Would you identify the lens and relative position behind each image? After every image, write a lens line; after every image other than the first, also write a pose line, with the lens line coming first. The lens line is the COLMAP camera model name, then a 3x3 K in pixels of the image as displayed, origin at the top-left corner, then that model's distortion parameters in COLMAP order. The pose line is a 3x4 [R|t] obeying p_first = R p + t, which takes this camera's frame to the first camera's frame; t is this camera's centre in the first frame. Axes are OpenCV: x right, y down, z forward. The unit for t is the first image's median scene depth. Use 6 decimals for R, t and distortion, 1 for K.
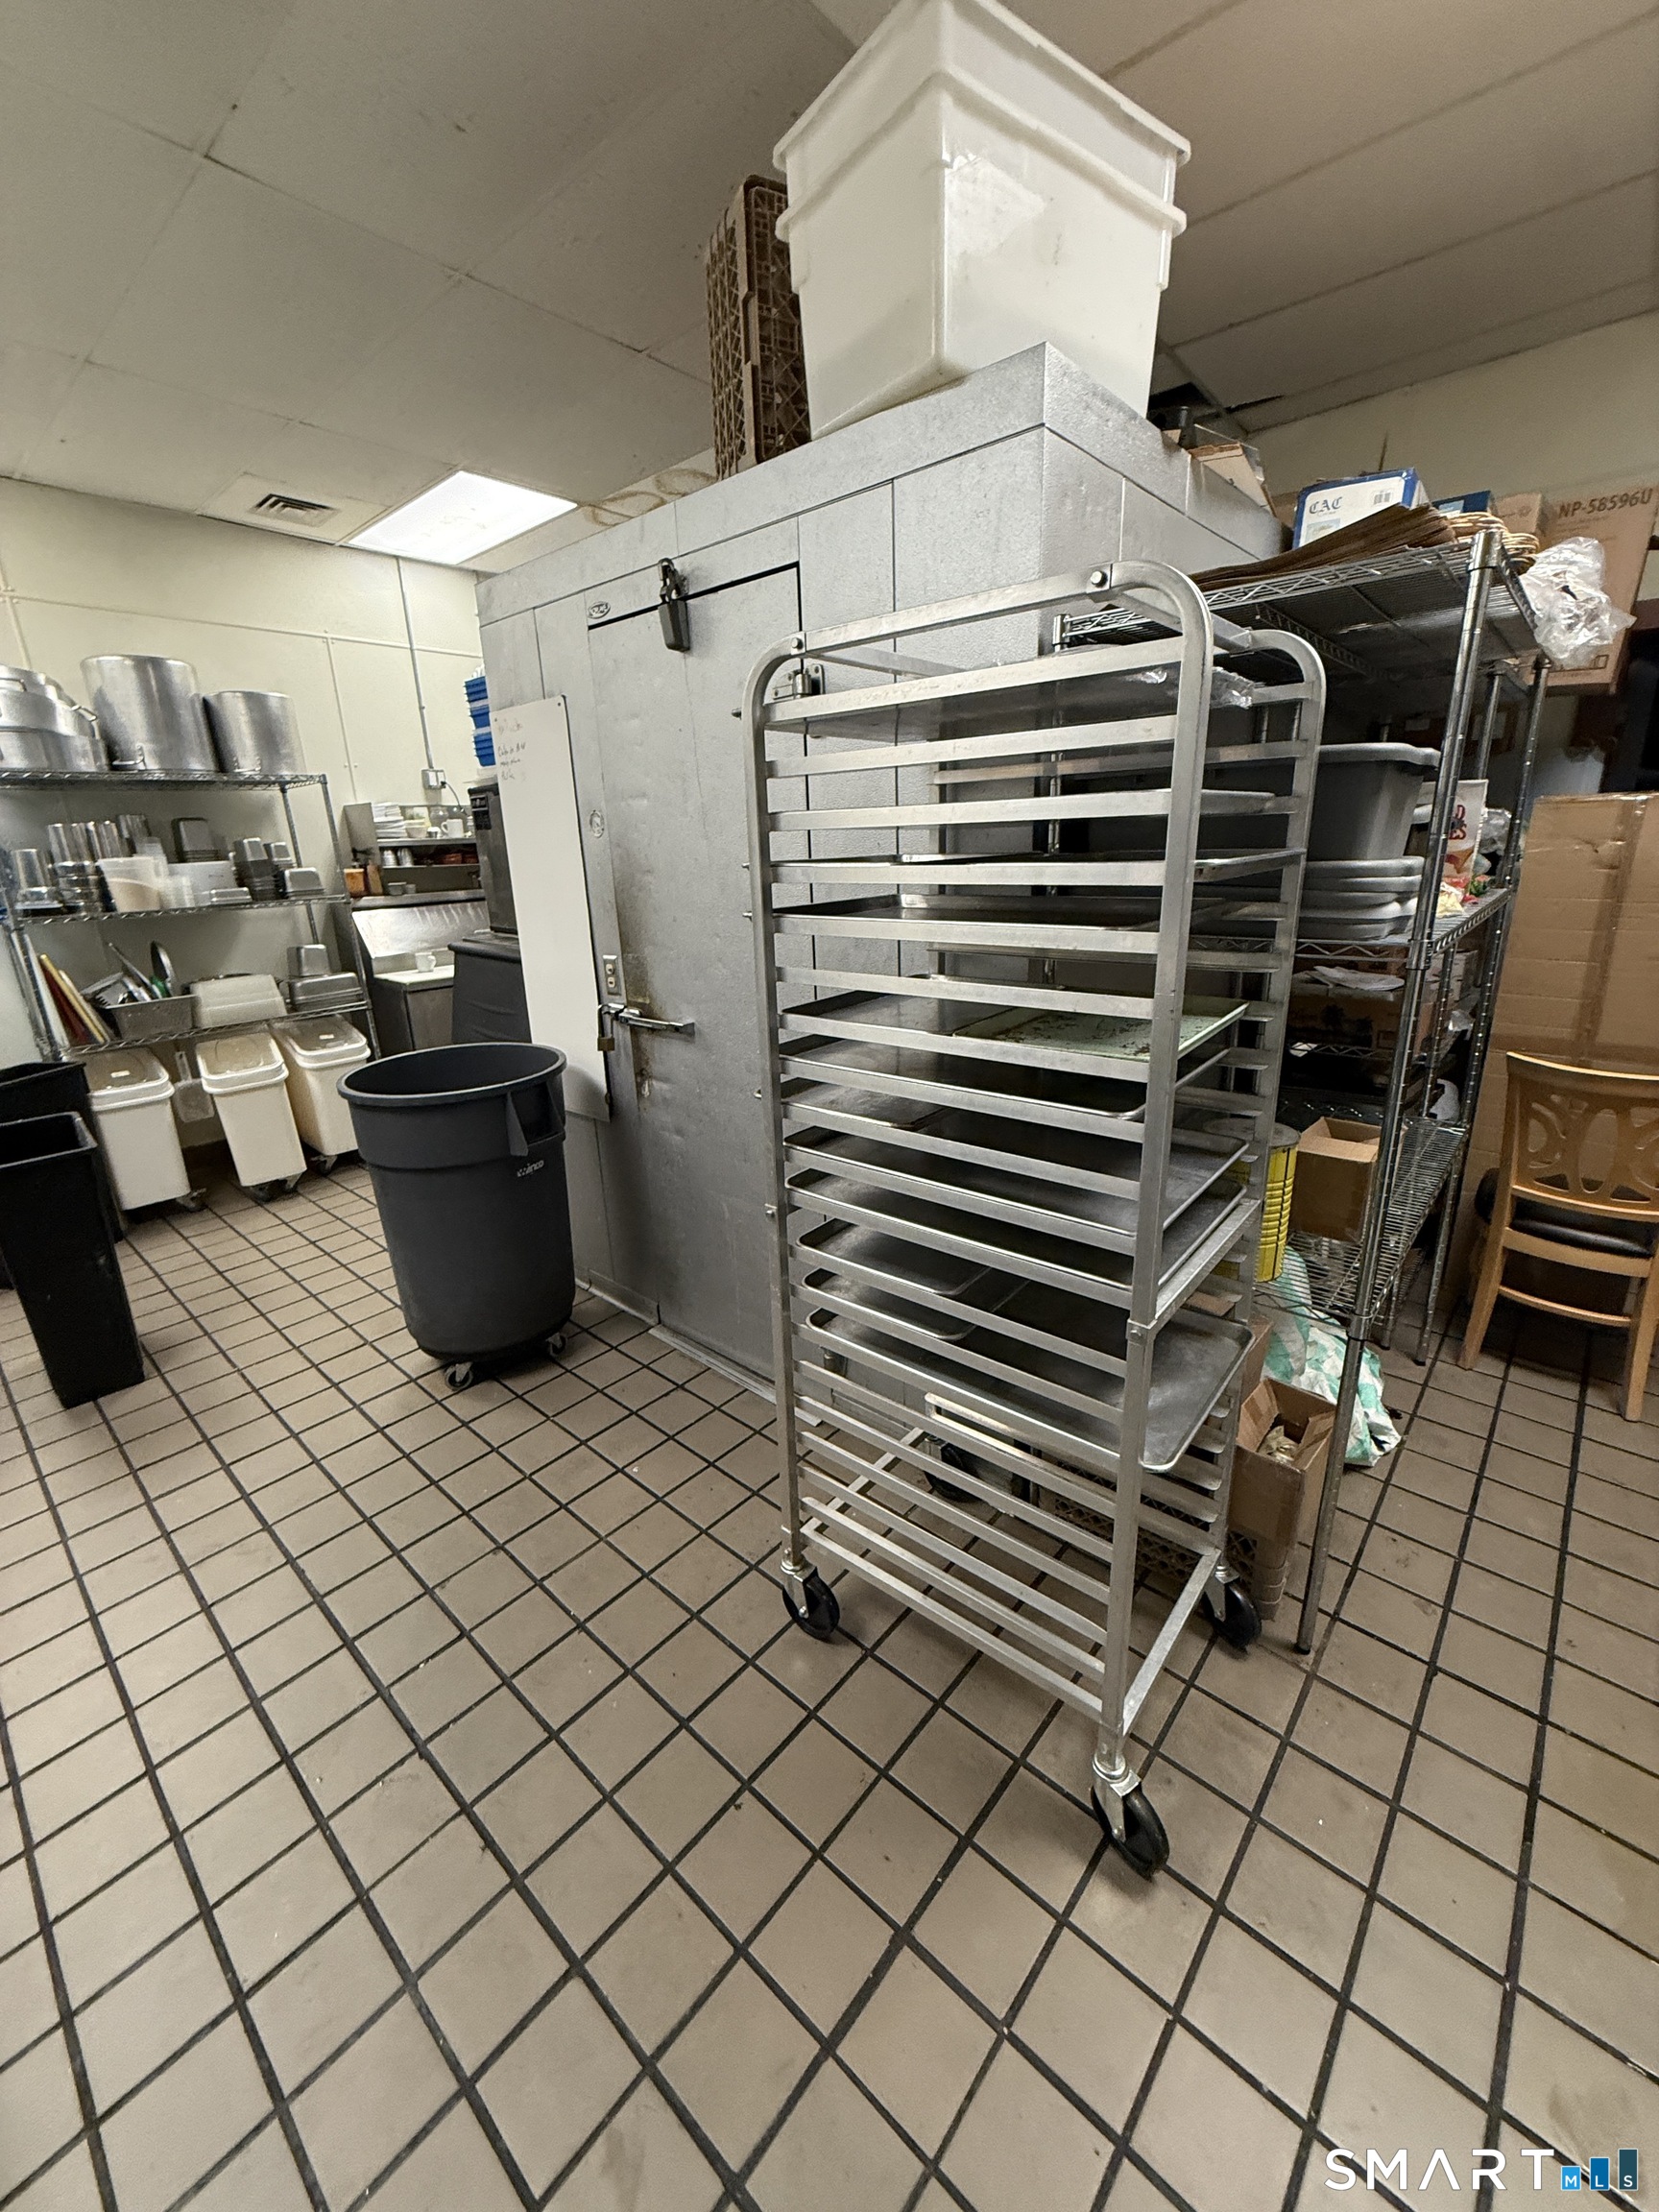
lens RADIAL K [[879.5, 0, 829.8], [0, 879.5, 1101.0], [0, 0, 1]] dist [0.000714, -0.000075]
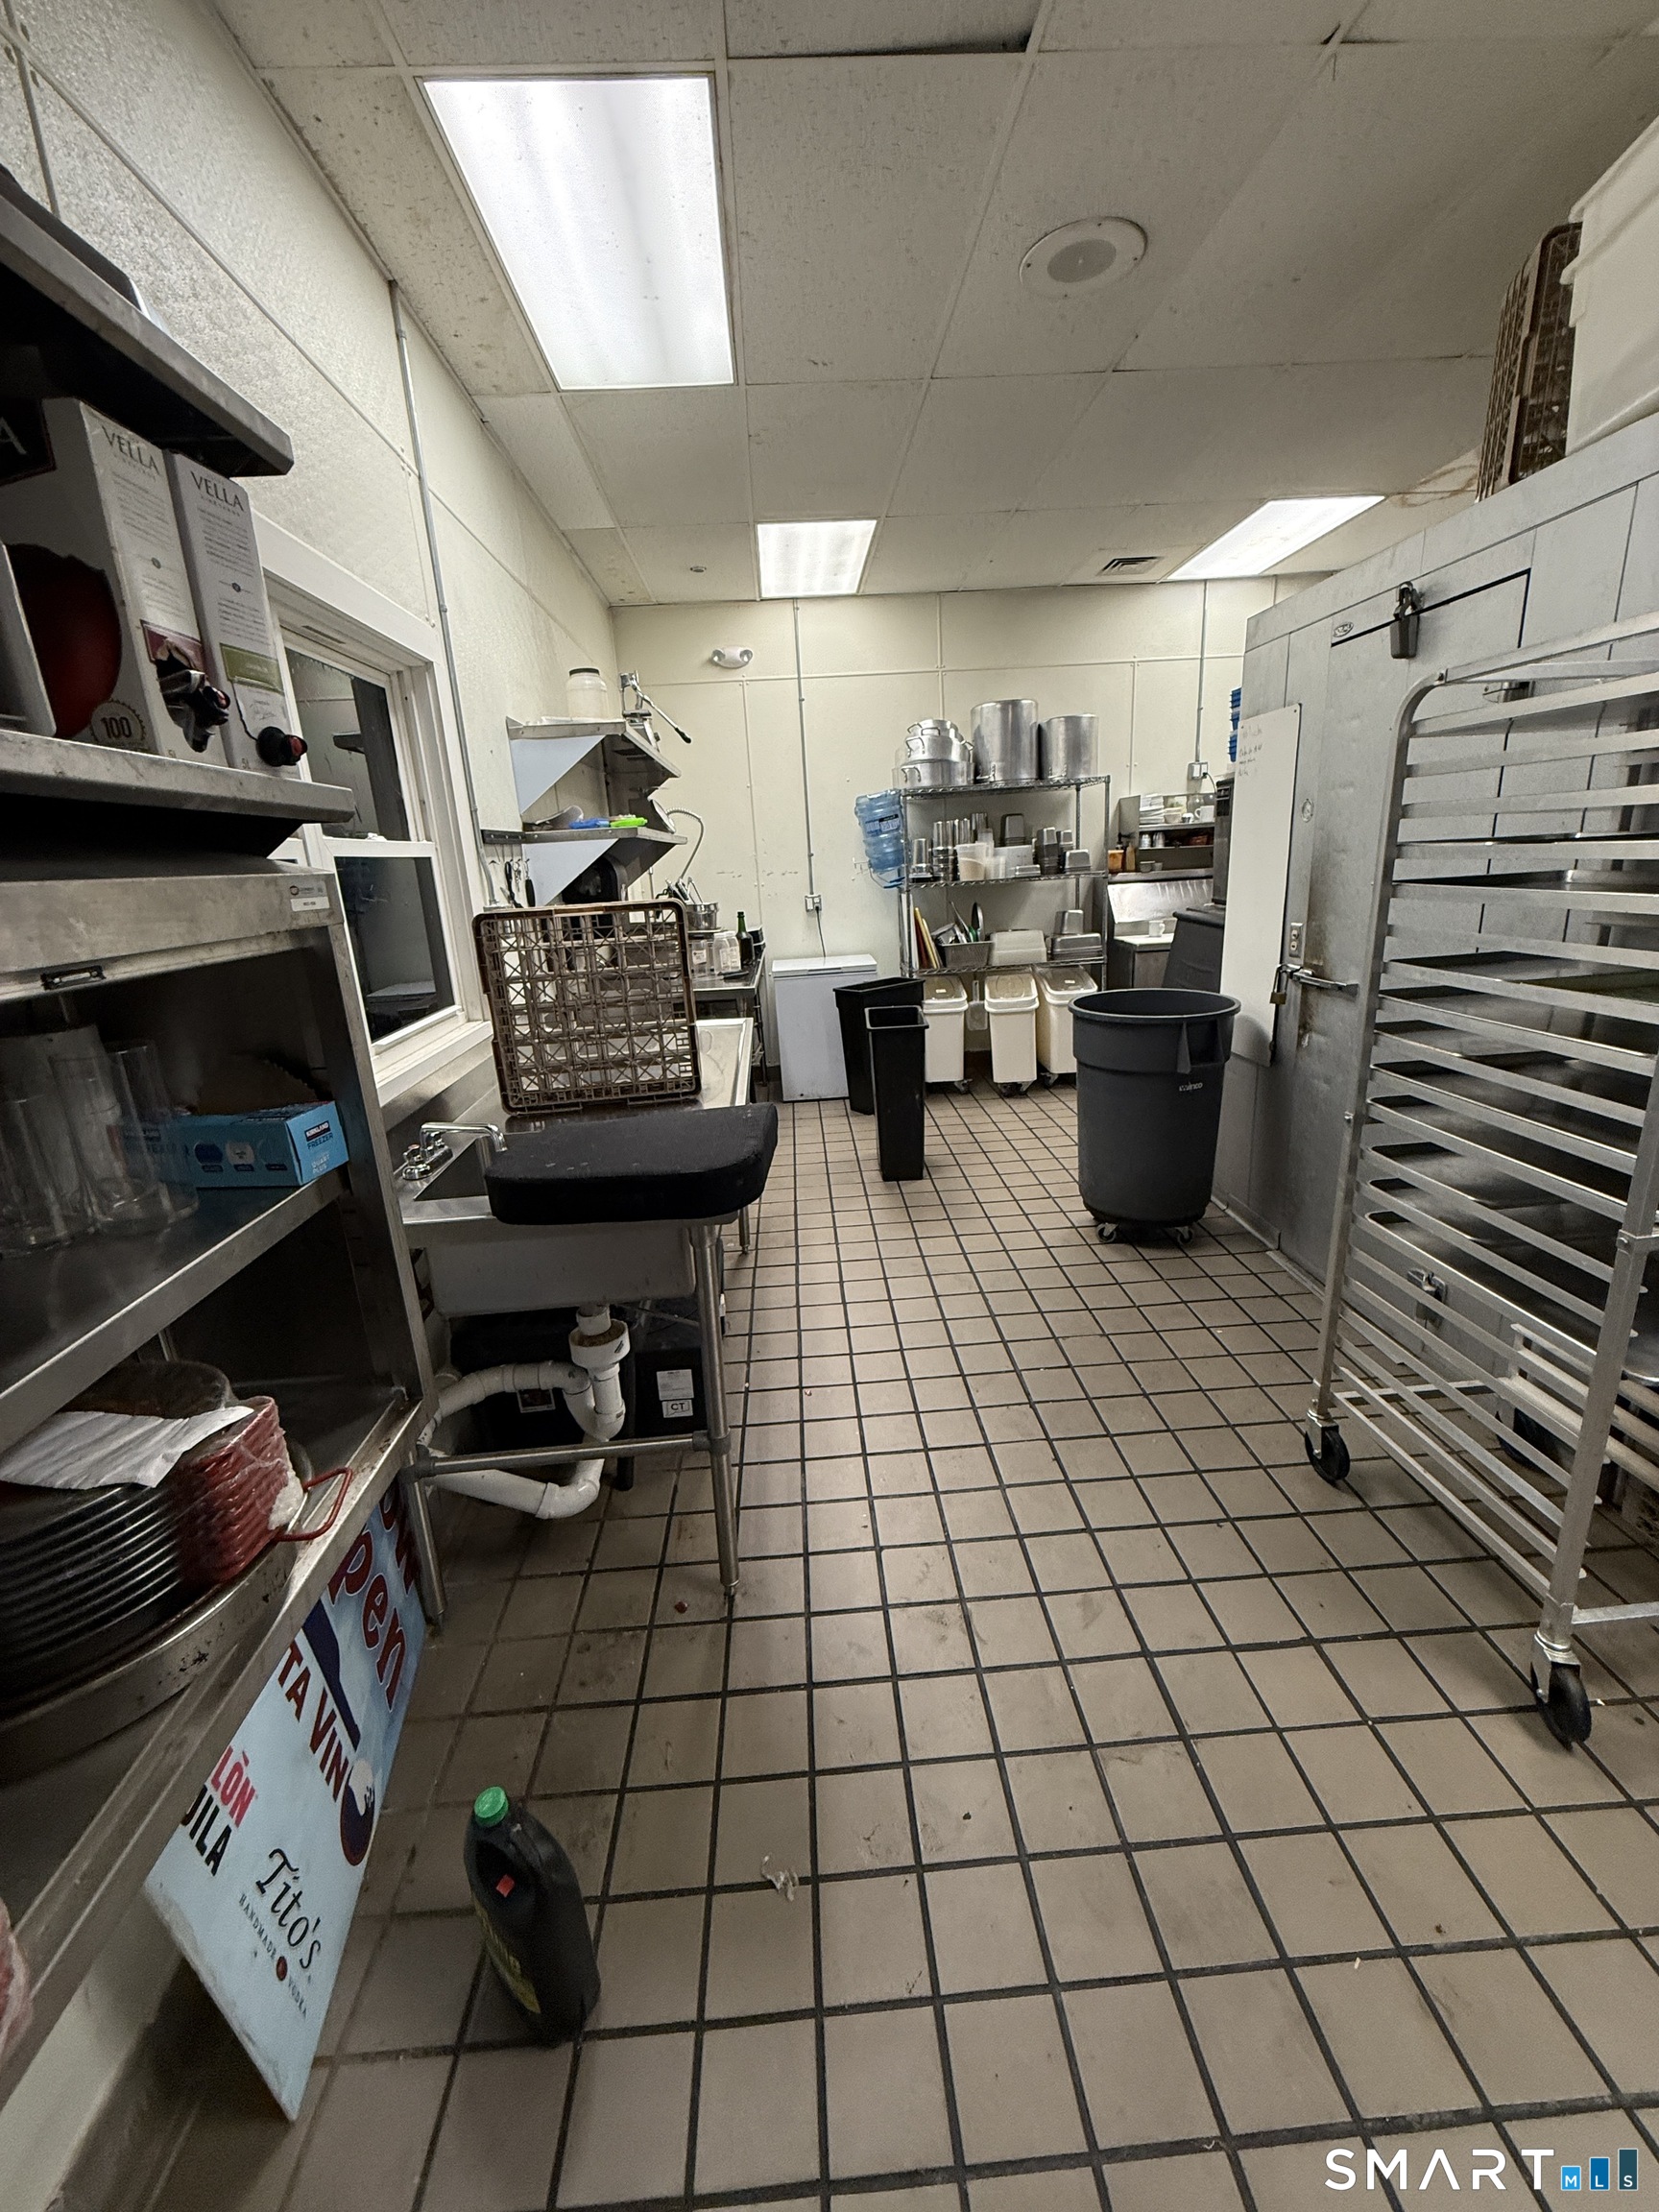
lens RADIAL K [[879.5, 0, 832.4], [0, 879.5, 1099.4], [0, 0, 1]] dist [0.000714, -0.000075]
pose [[0.702223, 0.186982, -0.686965, 0.165798], [-0.173690, 0.980735, 0.089394, 0.068430], [0.690446, 0.056545, 0.721171, -0.261144]]
